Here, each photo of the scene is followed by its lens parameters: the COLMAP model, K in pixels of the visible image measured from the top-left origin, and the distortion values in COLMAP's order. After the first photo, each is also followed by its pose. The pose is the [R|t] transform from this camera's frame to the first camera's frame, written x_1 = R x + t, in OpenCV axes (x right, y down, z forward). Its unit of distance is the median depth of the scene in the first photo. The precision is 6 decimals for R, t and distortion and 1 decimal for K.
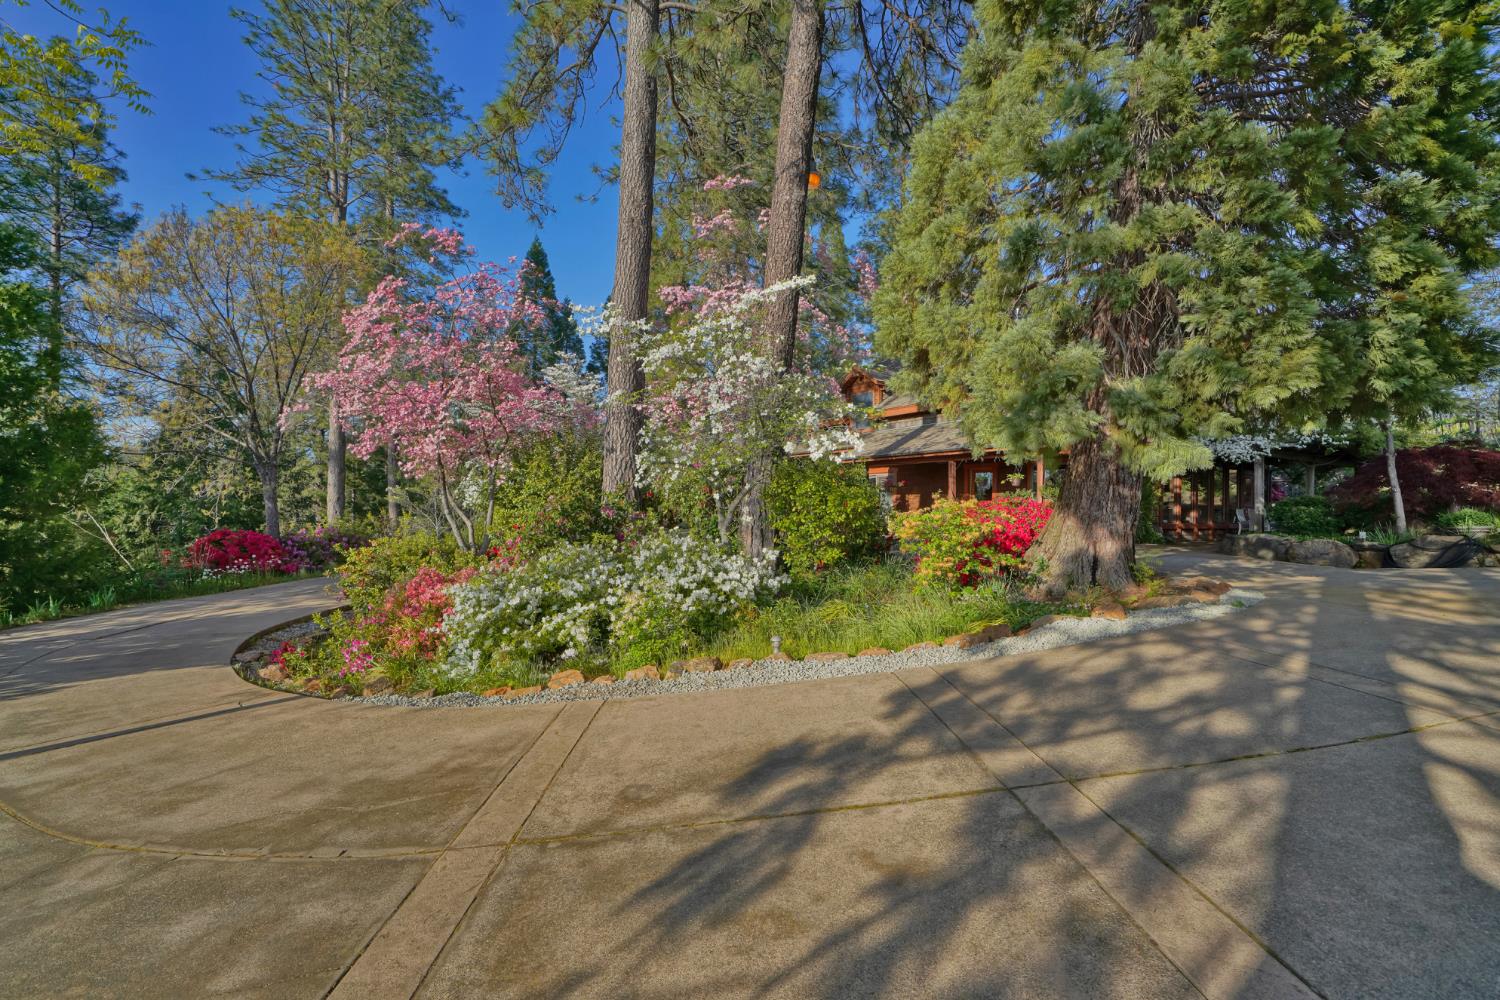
lens RADIAL K [[630.6, 0, 750.0], [0, 630.6, 500.0], [0, 0, 1]] dist [0.012857, -0.000045]
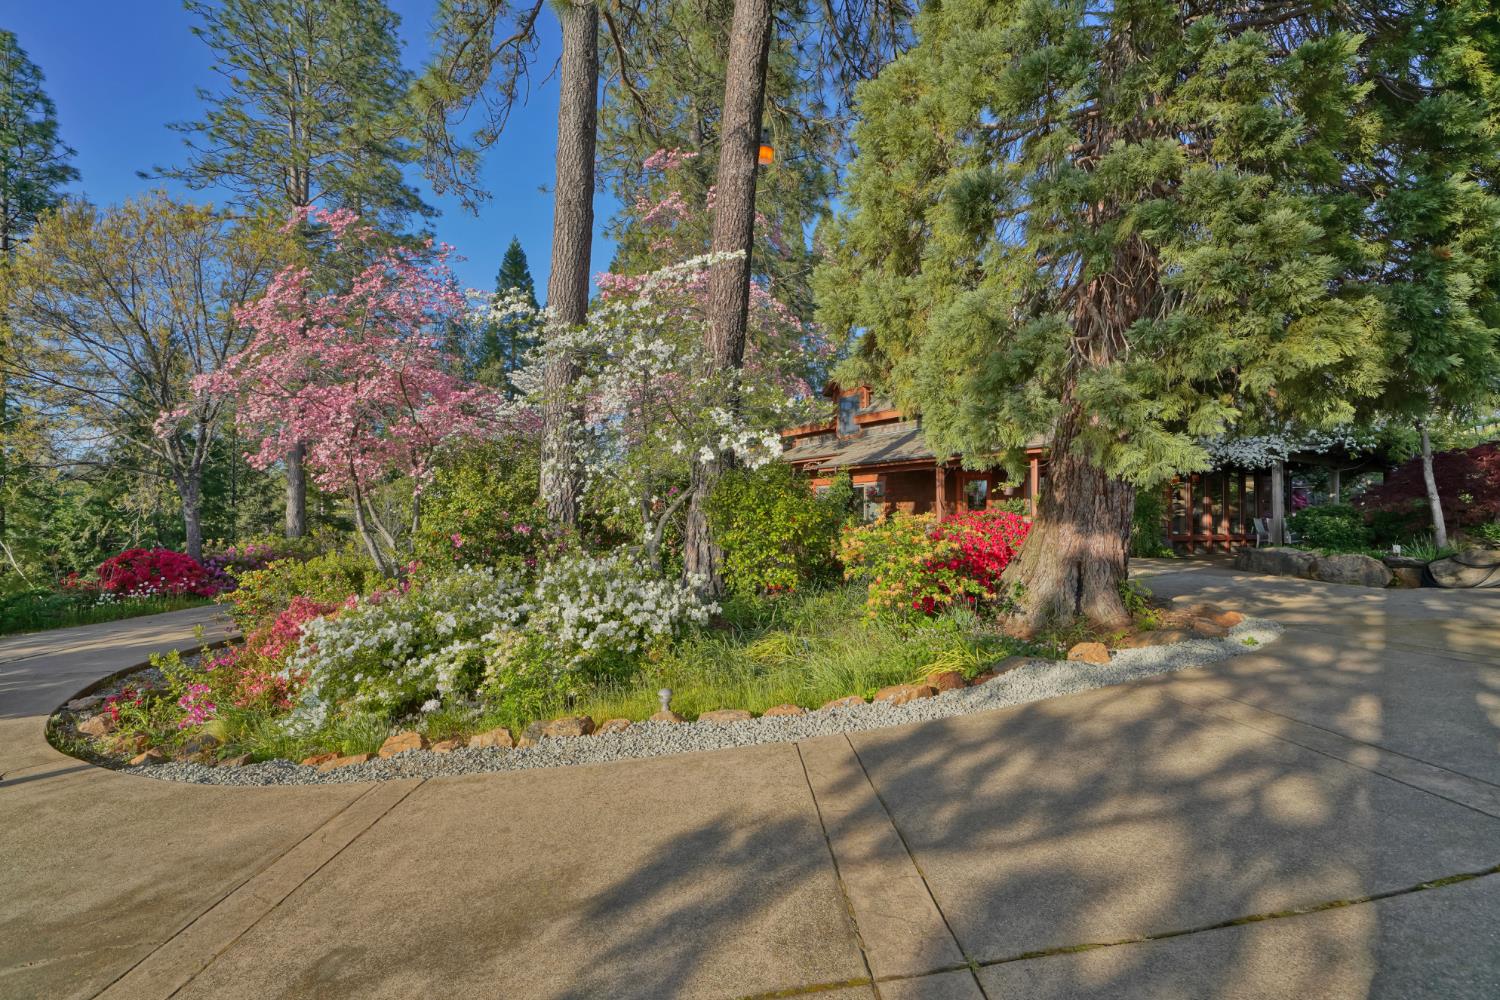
lens RADIAL K [[650.1, 0, 752.2], [0, 650.1, 496.7], [0, 0, 1]] dist [0.011079, 0.000084]
pose [[0.999969, -0.006491, -0.004482, 0.108812], [0.006394, 0.999752, -0.021340, -0.004867], [0.004620, 0.021311, 0.999762, 0.125402]]
